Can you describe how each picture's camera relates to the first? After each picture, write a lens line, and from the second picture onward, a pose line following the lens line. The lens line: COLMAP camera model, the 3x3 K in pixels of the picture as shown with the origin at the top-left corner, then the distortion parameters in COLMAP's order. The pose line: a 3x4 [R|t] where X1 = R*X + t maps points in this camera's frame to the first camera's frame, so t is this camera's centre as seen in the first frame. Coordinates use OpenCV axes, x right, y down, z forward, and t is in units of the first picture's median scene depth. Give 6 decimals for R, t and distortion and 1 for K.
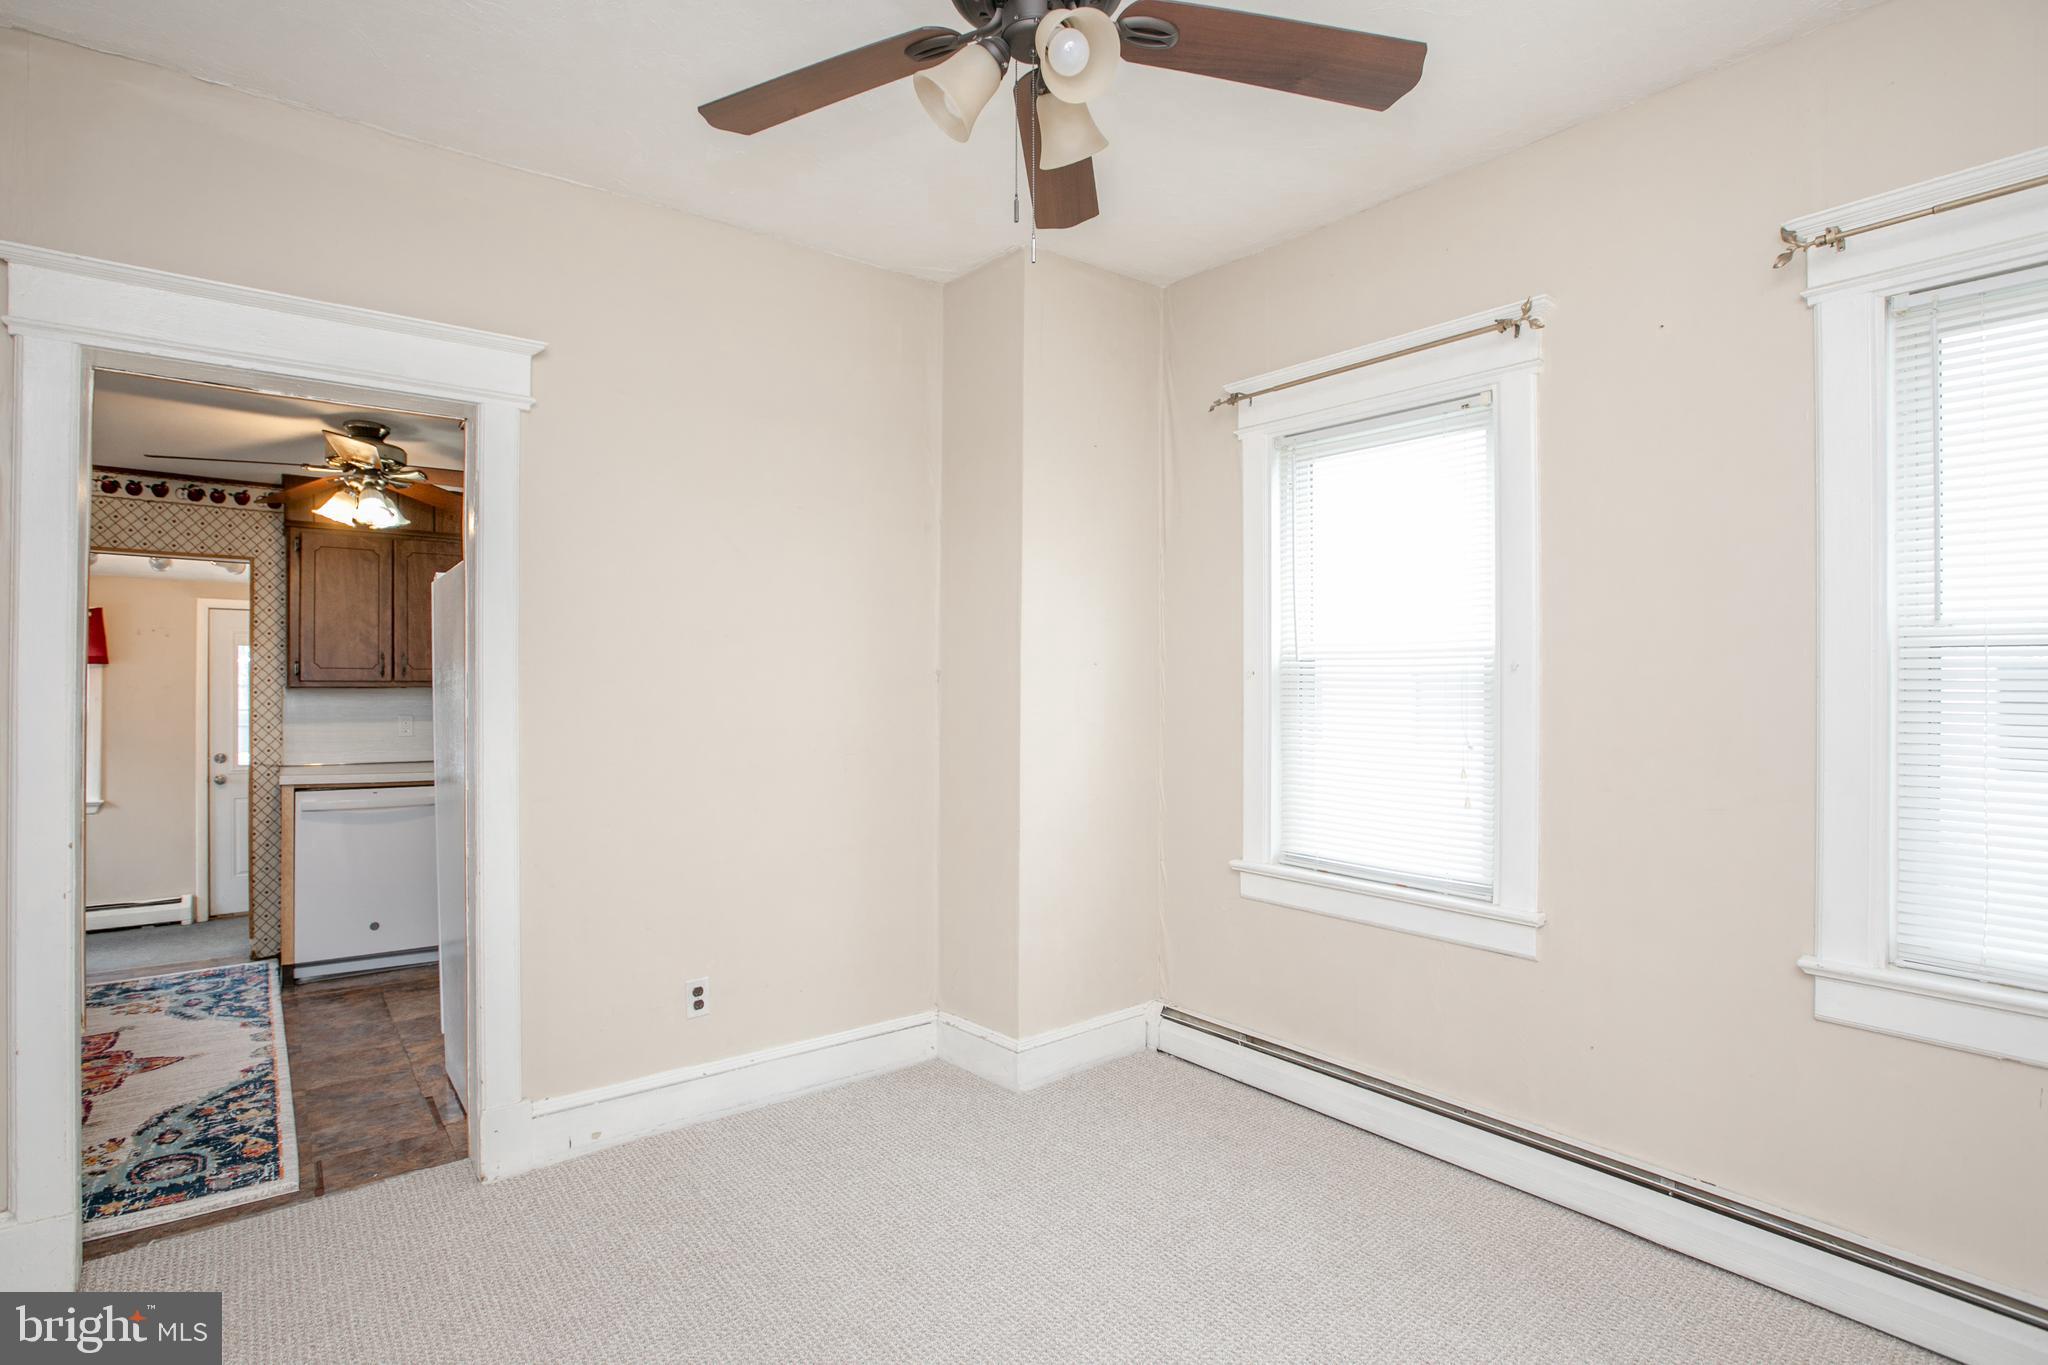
lens RADIAL K [[1023.4, 0, 1024.0], [0, 1023.4, 682.5], [0, 0, 1]] dist [-0.023794, 0.002163]
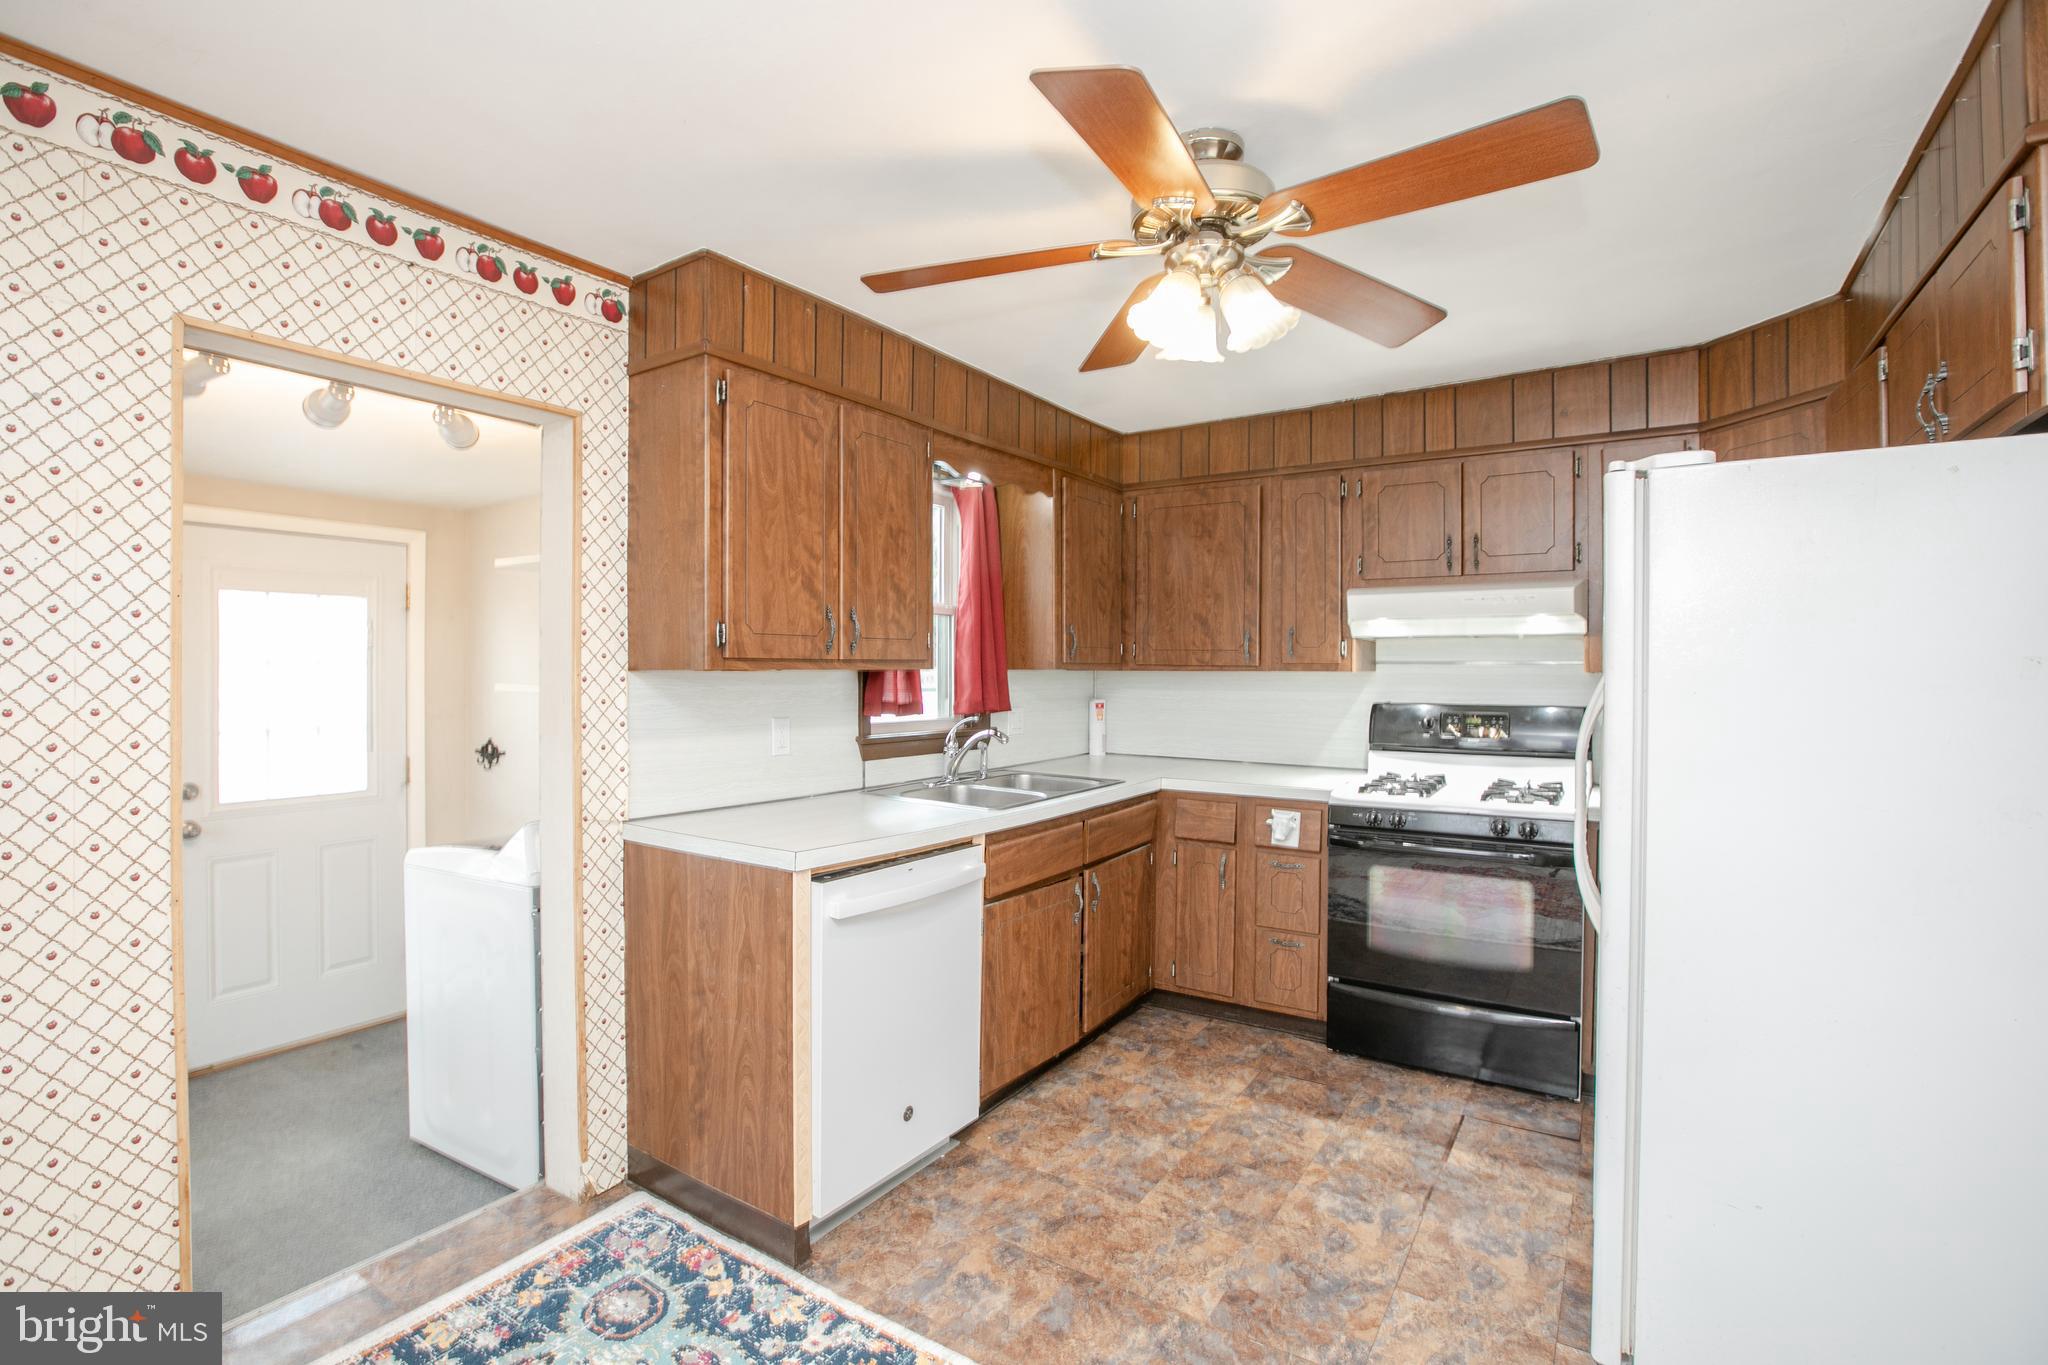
lens RADIAL K [[963.3, 0, 1026.6], [0, 963.3, 672.5], [0, 0, 1]] dist [-0.048880, 0.016373]
pose [[0.941270, 0.001821, 0.337651, -0.718975], [-0.006686, 0.999890, 0.013247, -0.001620], [-0.337590, -0.014726, 0.941178, 0.478789]]
